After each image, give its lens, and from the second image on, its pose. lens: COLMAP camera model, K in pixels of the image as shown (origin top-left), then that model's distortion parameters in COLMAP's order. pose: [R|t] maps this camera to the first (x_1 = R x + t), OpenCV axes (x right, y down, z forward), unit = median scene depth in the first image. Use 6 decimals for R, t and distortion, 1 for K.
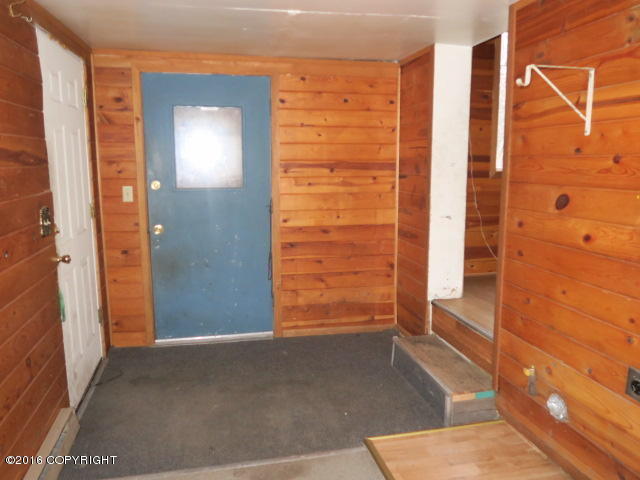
lens RADIAL K [[494.1, 0, 320.0], [0, 494.1, 240.0], [0, 0, 1]] dist [-0.026304, 0.001109]
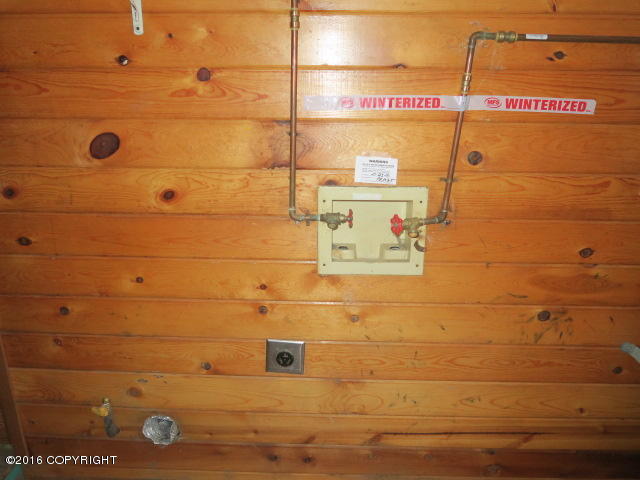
lens RADIAL K [[494.1, 0, 320.0], [0, 494.1, 240.0], [0, 0, 1]] dist [-0.026304, 0.001109]
pose [[0.248527, -0.293844, 0.922979, -0.048186], [0.142455, 0.953602, 0.265235, -0.093096], [-0.958092, 0.065565, 0.278855, 0.596591]]
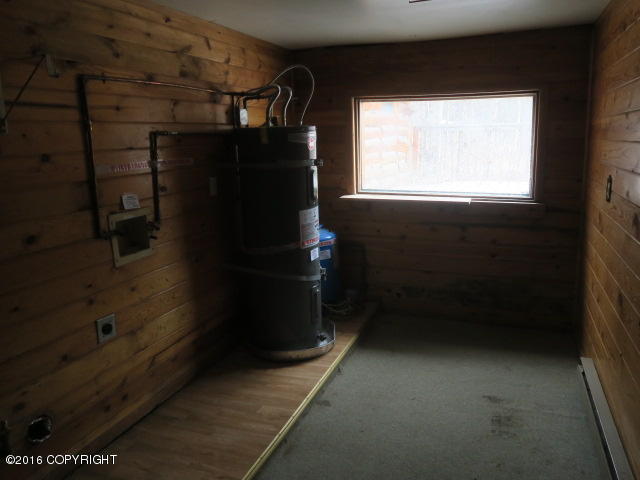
lens RADIAL K [[494.1, 0, 320.0], [0, 494.1, 240.0], [0, 0, 1]] dist [-0.026304, 0.001109]
pose [[-0.825664, -0.073606, 0.559340, -0.471082], [0.133871, 0.937572, 0.320993, -0.234703], [-0.548049, 0.339912, -0.764266, 1.393656]]
